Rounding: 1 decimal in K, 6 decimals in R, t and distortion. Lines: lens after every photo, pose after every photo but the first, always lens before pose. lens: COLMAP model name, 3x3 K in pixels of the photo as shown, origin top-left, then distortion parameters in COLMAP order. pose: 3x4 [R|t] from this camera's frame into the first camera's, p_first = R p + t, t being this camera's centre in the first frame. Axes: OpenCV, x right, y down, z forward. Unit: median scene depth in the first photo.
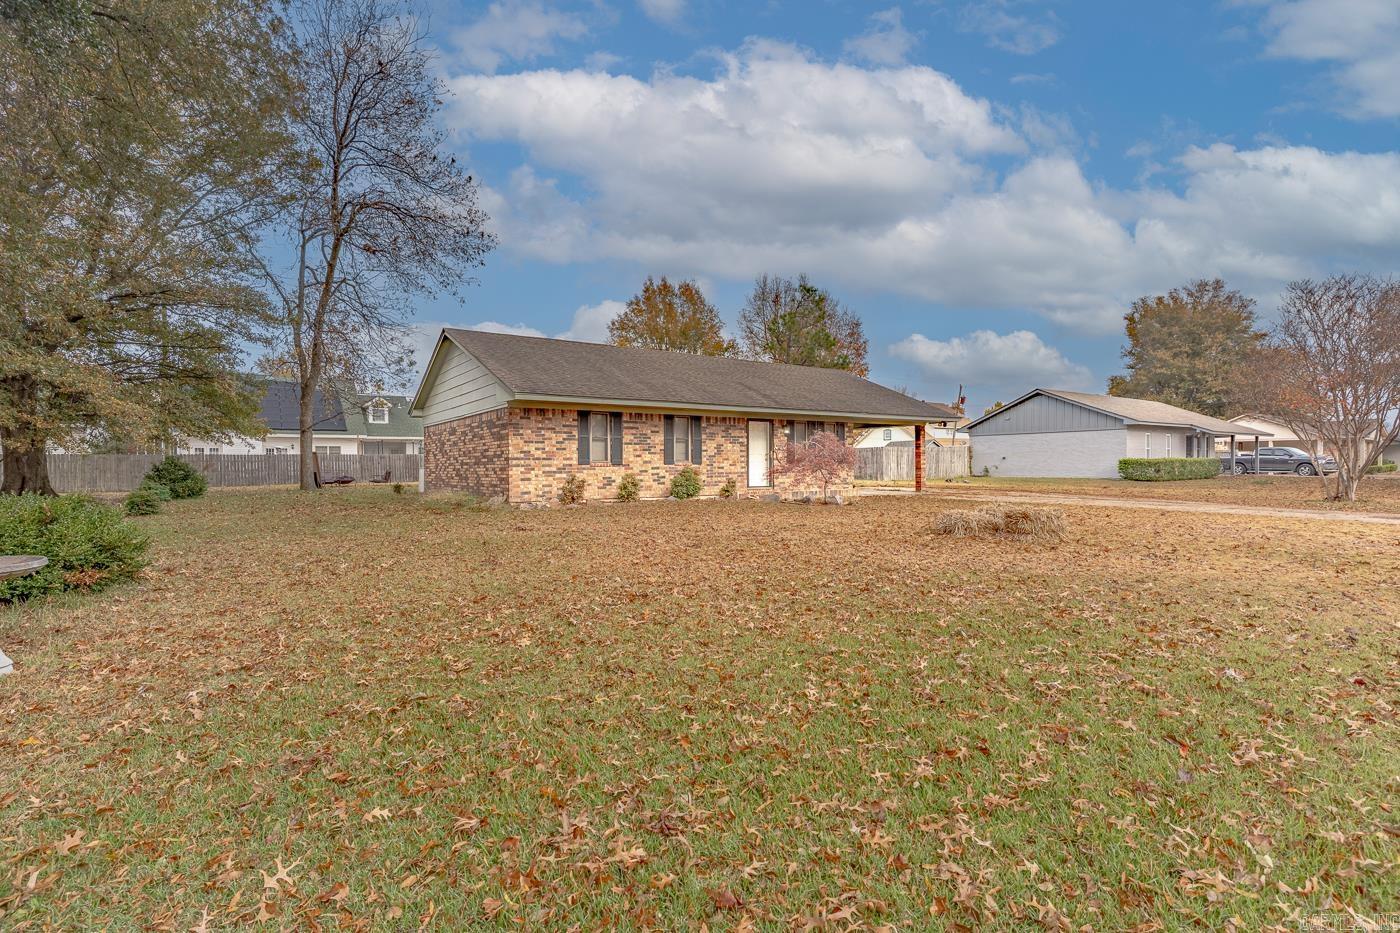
lens RADIAL K [[683.0, 0, 710.2], [0, 683.0, 466.7], [0, 0, 1]] dist [-0.003148, 0.001981]
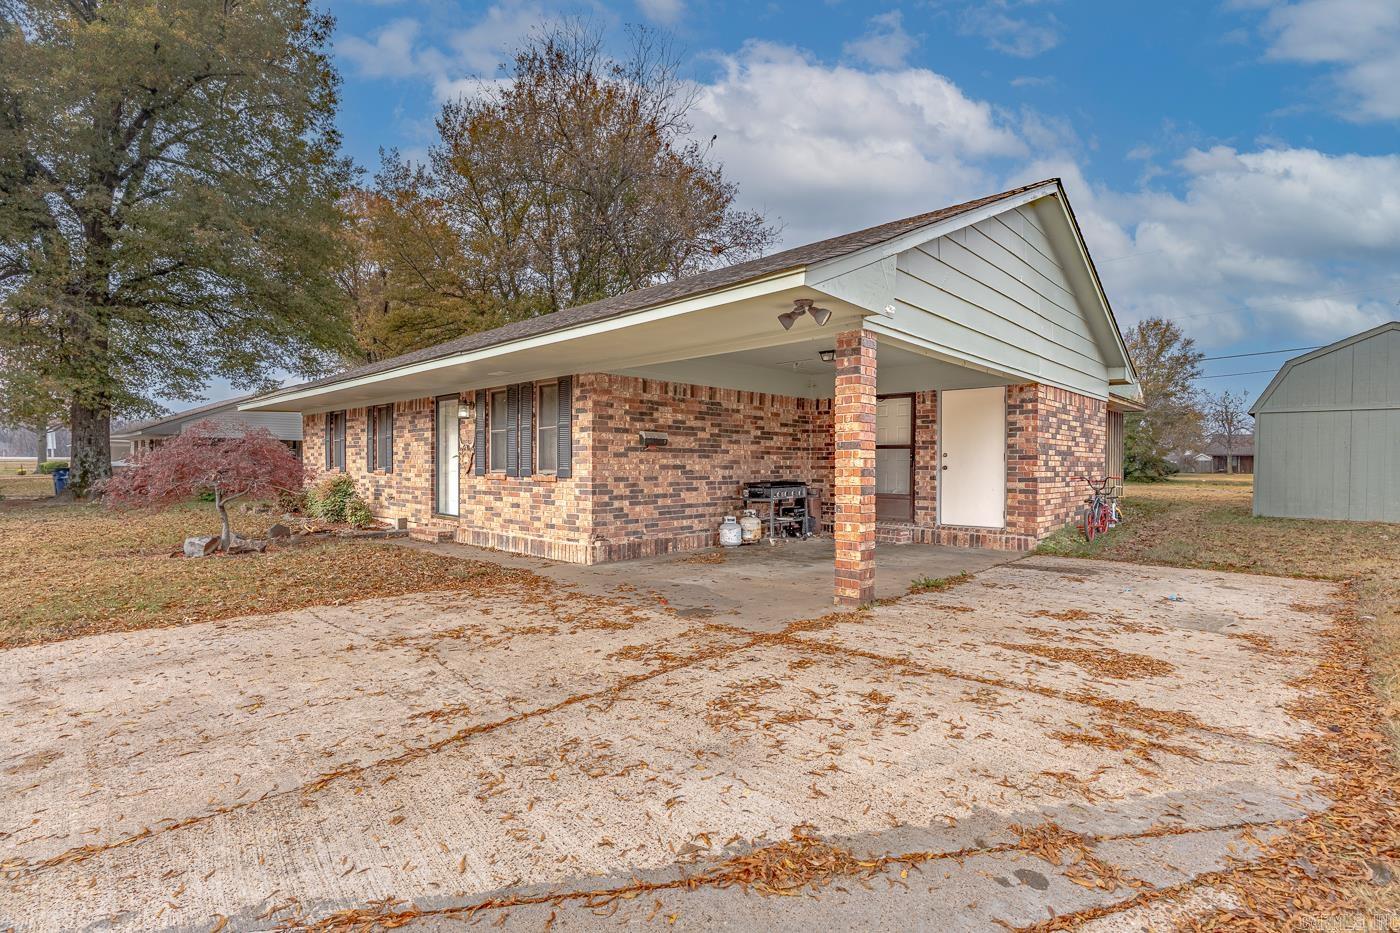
lens RADIAL K [[683.0, 0, 689.9], [0, 683.0, 464.3], [0, 0, 1]] dist [-0.003148, 0.001981]
pose [[0.170946, 0.009354, -0.985236, 0.721846], [-0.004465, 0.999952, 0.008719, -0.020305], [0.985270, 0.002909, 0.170980, 1.197550]]
